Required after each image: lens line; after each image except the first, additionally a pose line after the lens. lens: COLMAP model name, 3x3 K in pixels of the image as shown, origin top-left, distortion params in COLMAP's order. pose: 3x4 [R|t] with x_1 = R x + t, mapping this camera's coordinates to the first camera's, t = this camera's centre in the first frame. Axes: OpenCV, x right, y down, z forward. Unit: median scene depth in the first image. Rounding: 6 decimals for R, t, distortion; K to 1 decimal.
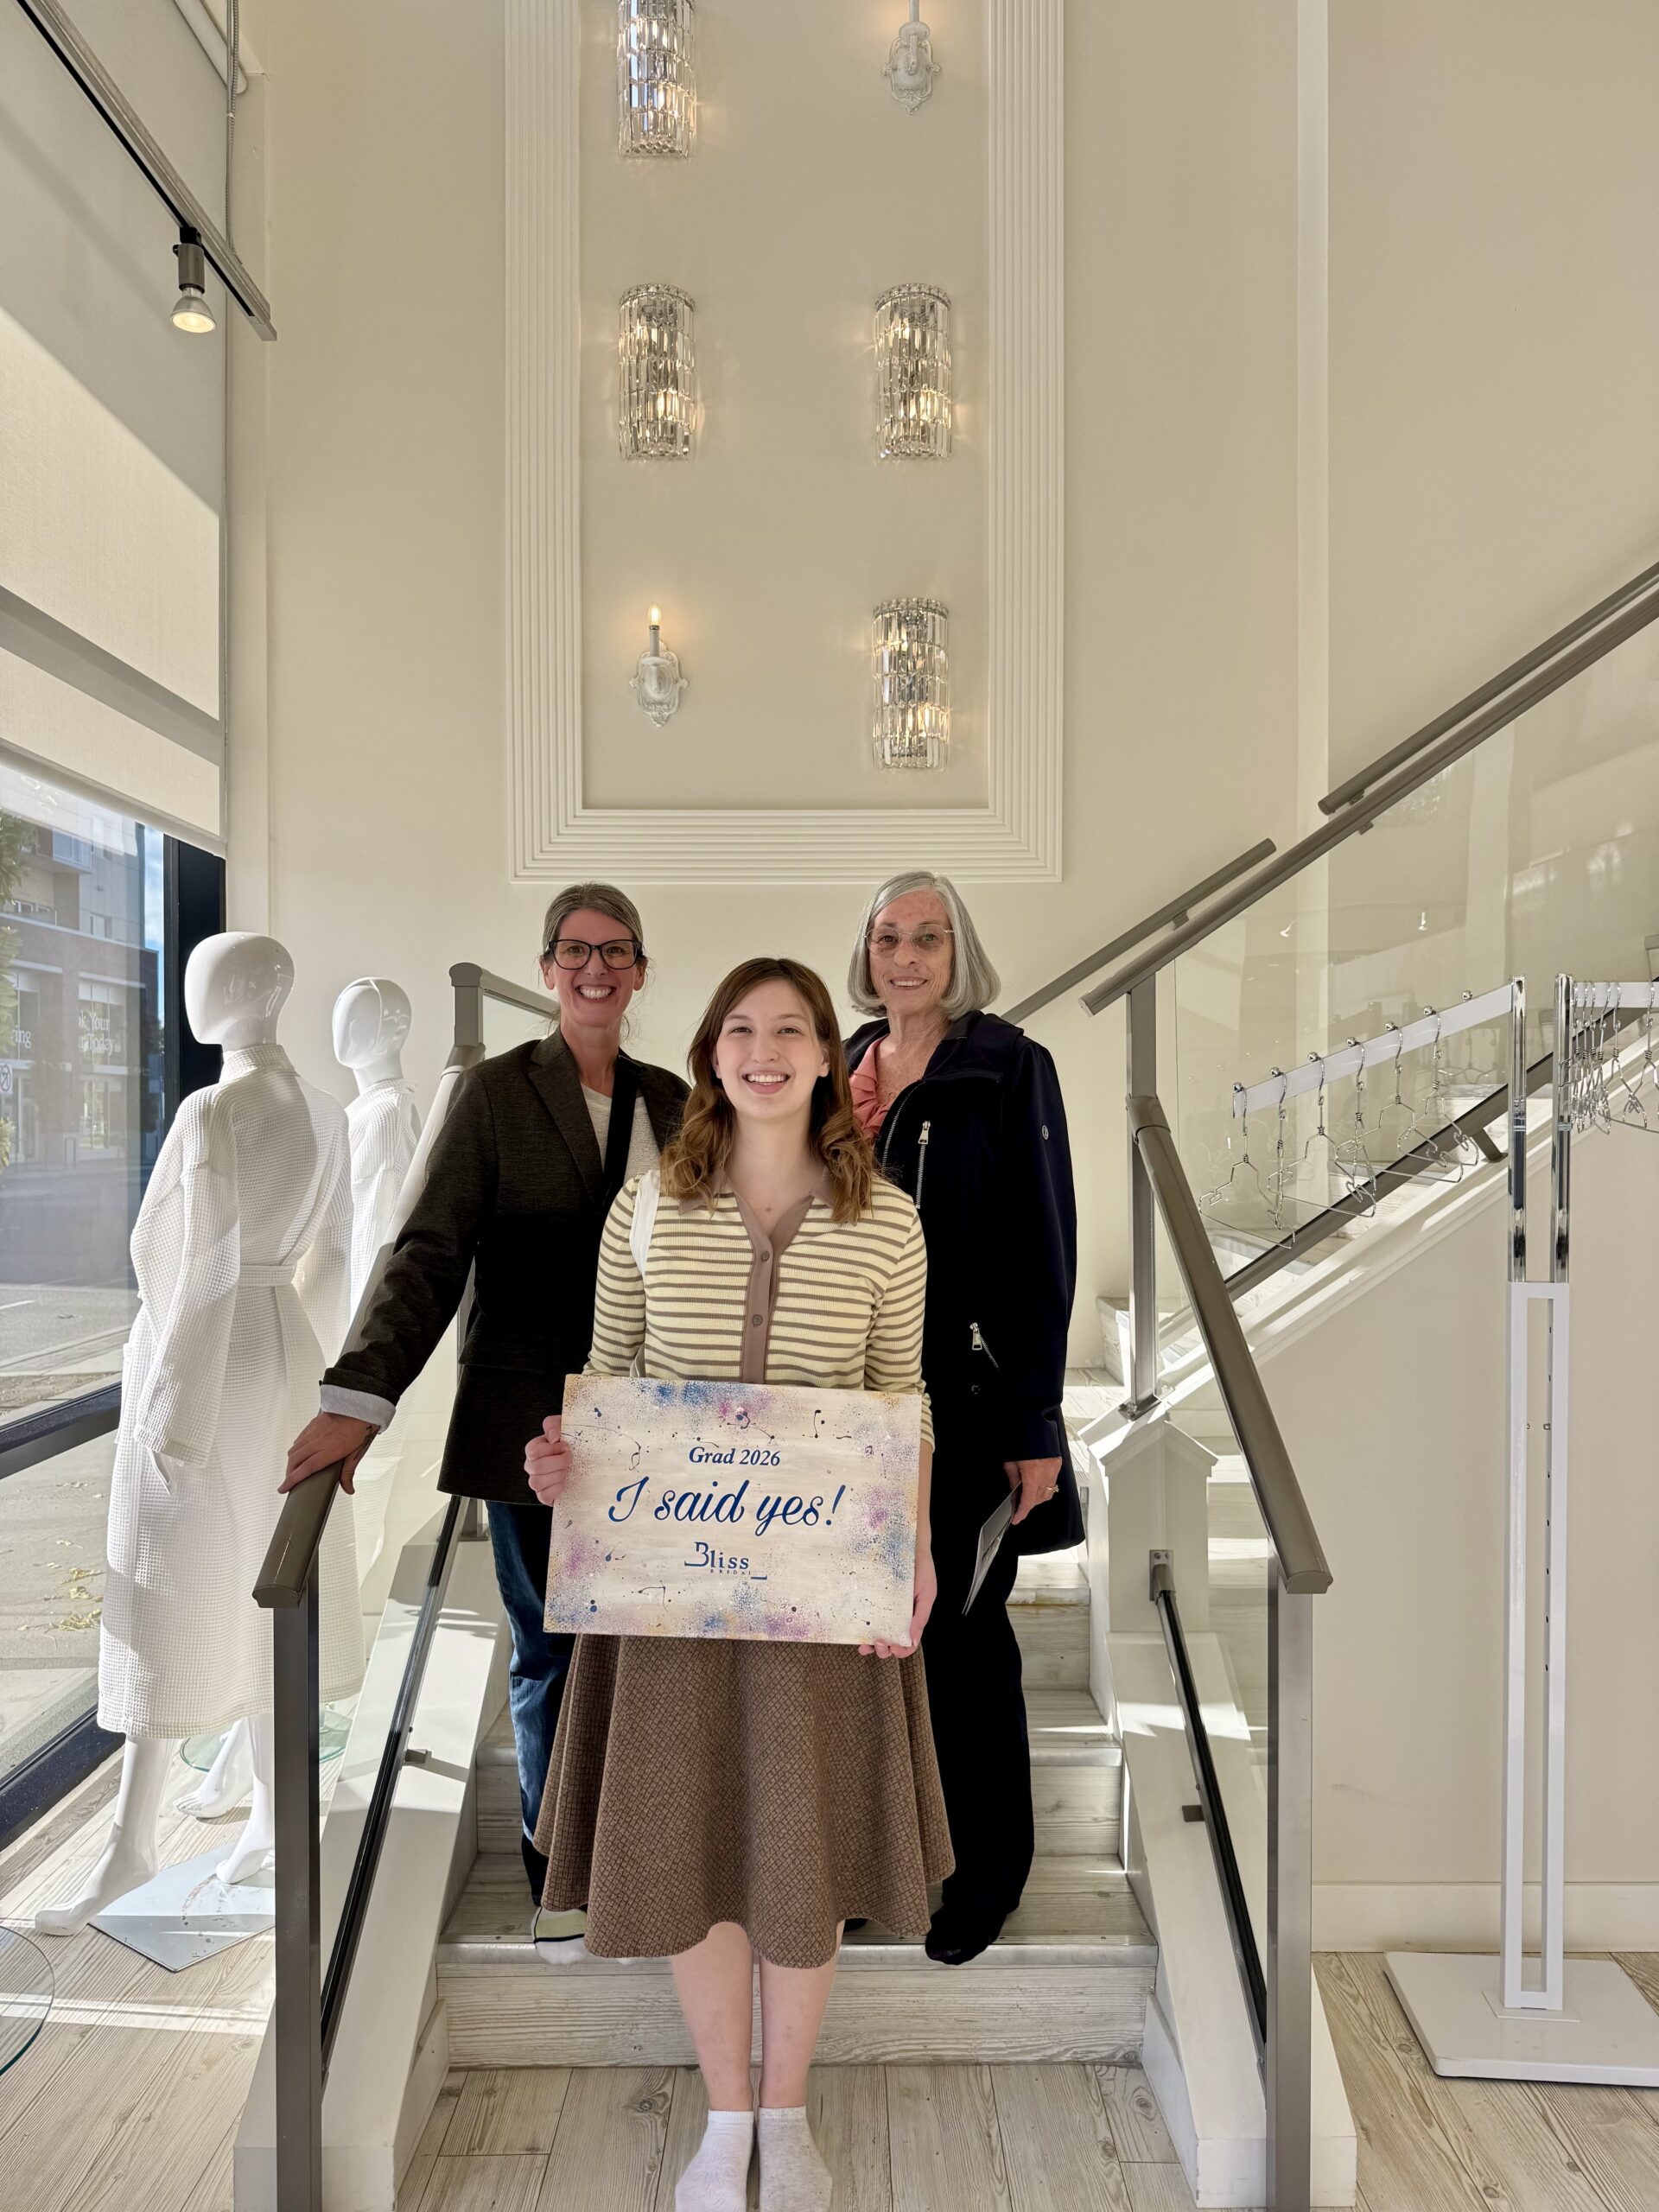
lens RADIAL K [[1578.5, 0, 835.2], [0, 1578.5, 1115.2], [0, 0, 1]] dist [0.023397, -0.038631]
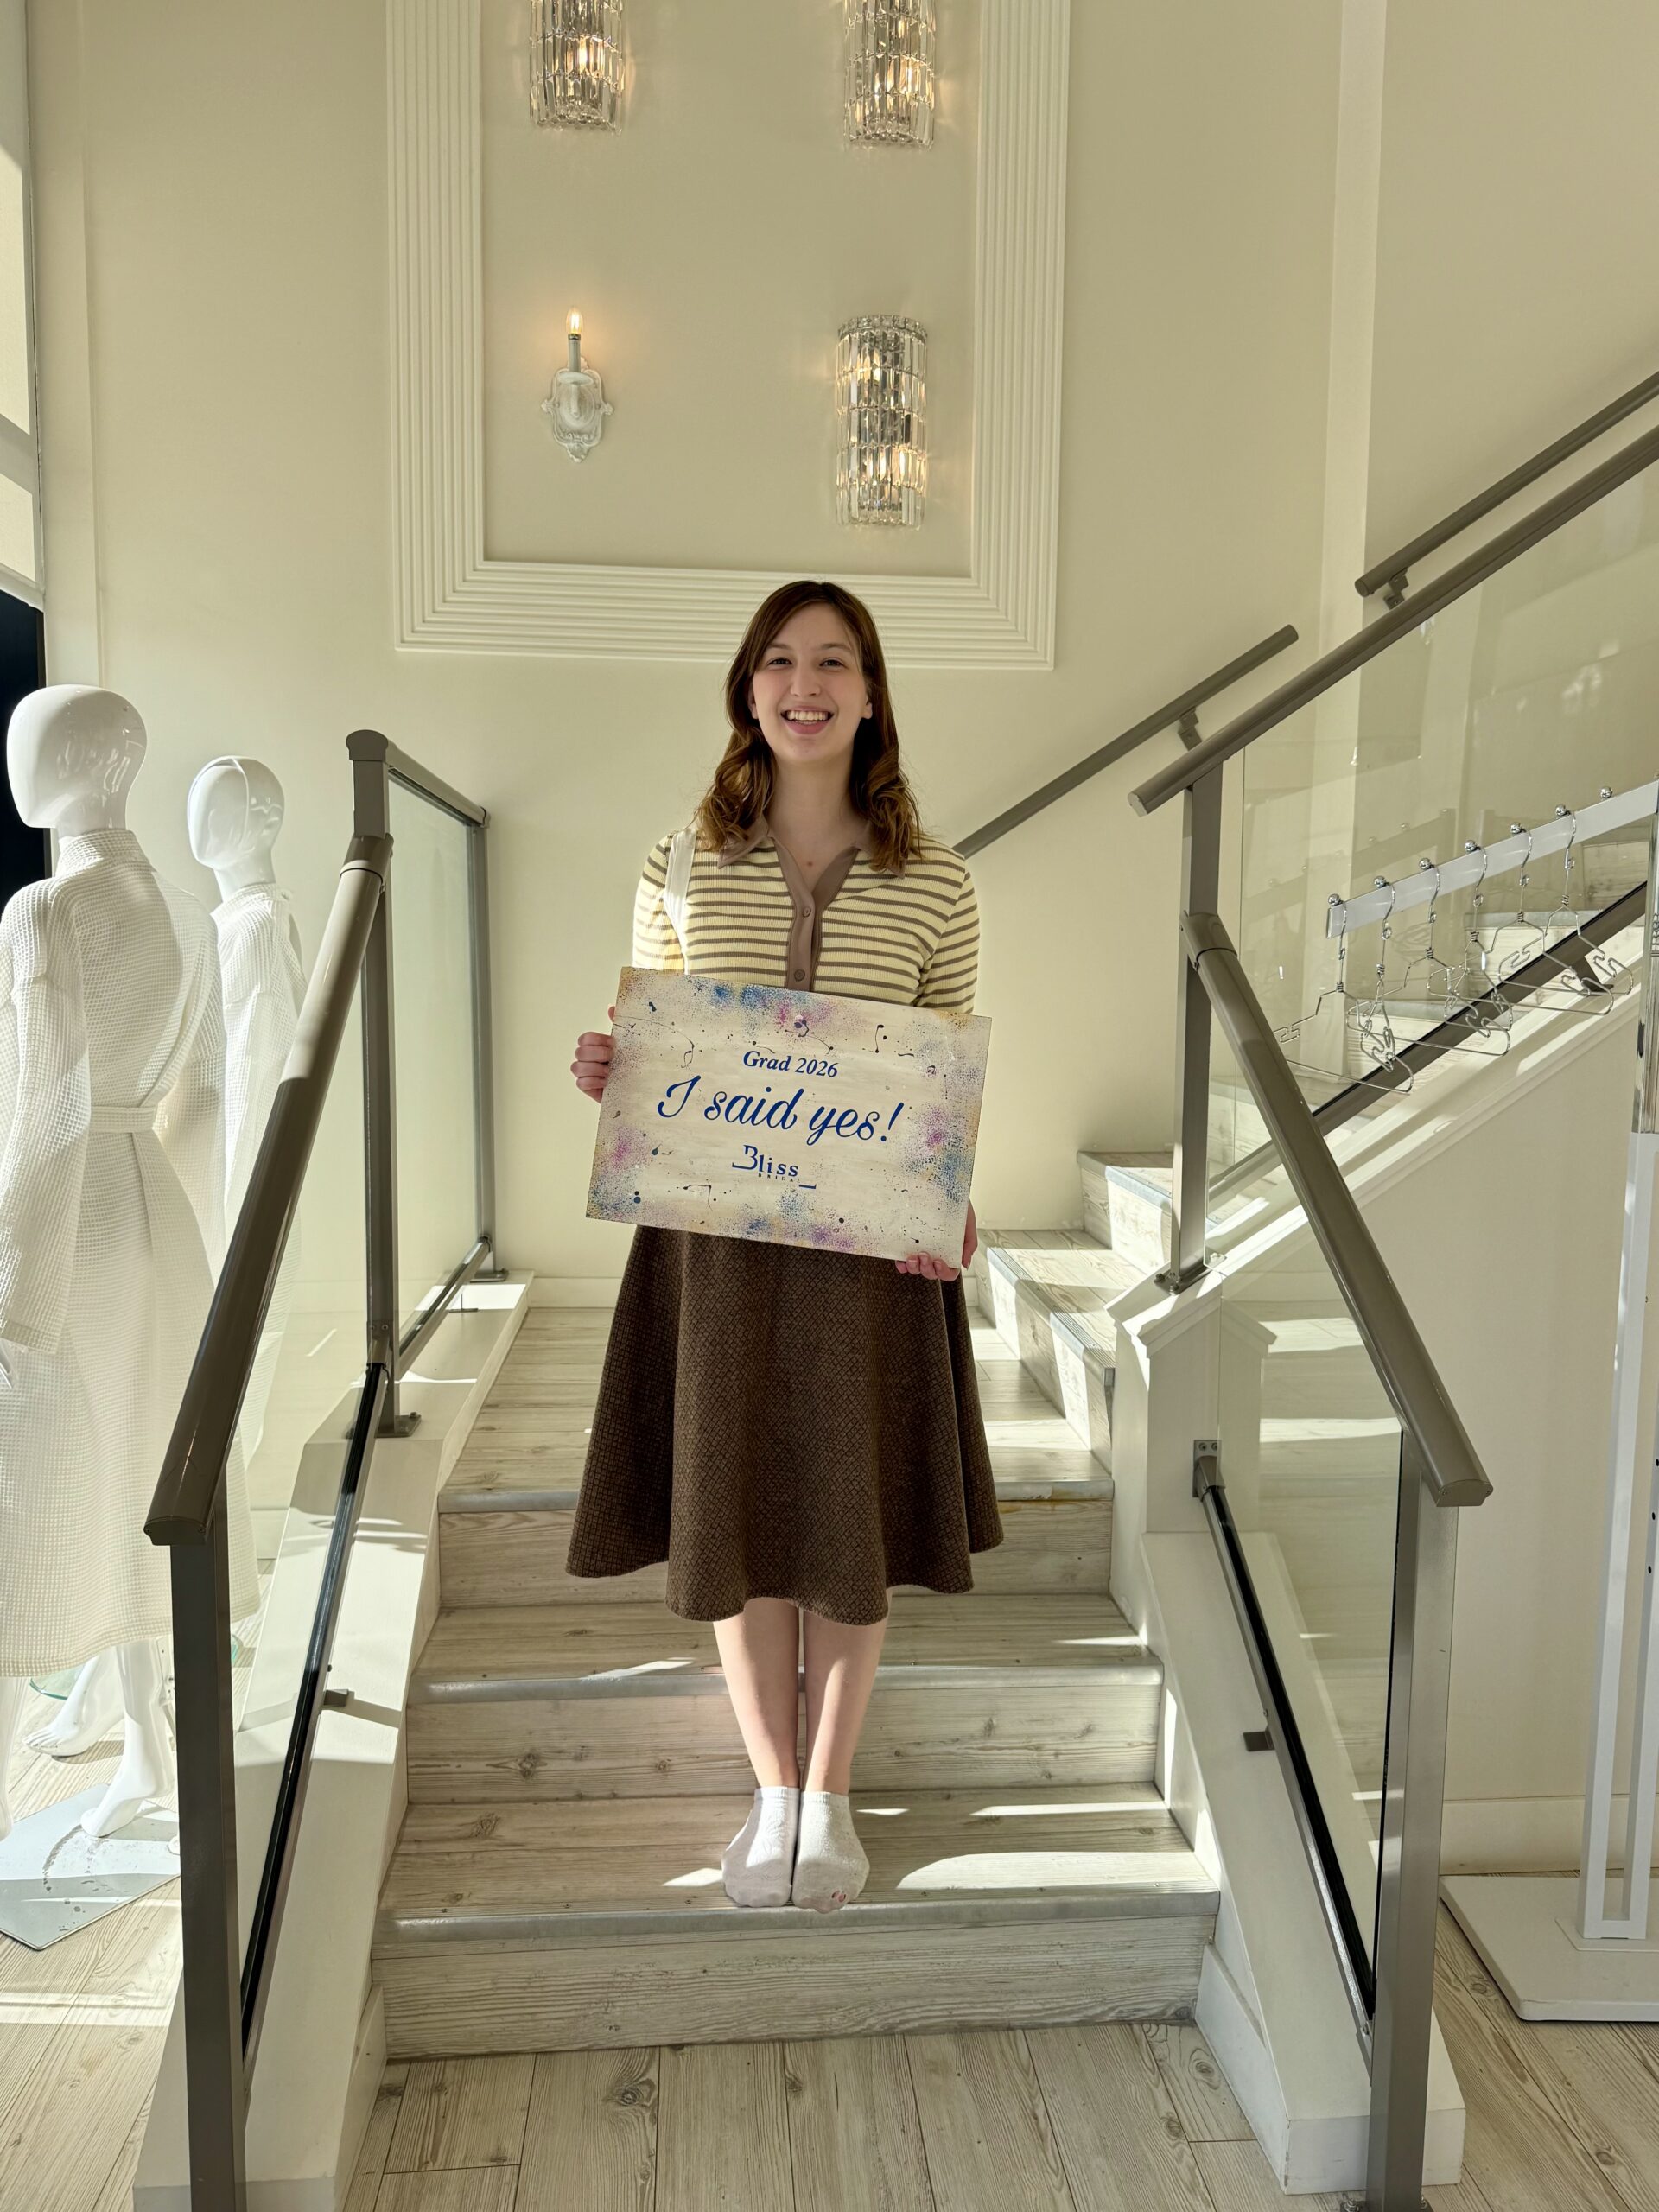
lens RADIAL K [[1630.0, 0, 828.2], [0, 1630.0, 1117.3], [0, 0, 1]] dist [0.017198, -0.032982]
pose [[0.995952, 0.005961, 0.089692, -0.081233], [-0.014592, 0.995286, 0.095878, 0.016894], [-0.088697, -0.096798, 0.991344, 0.151467]]
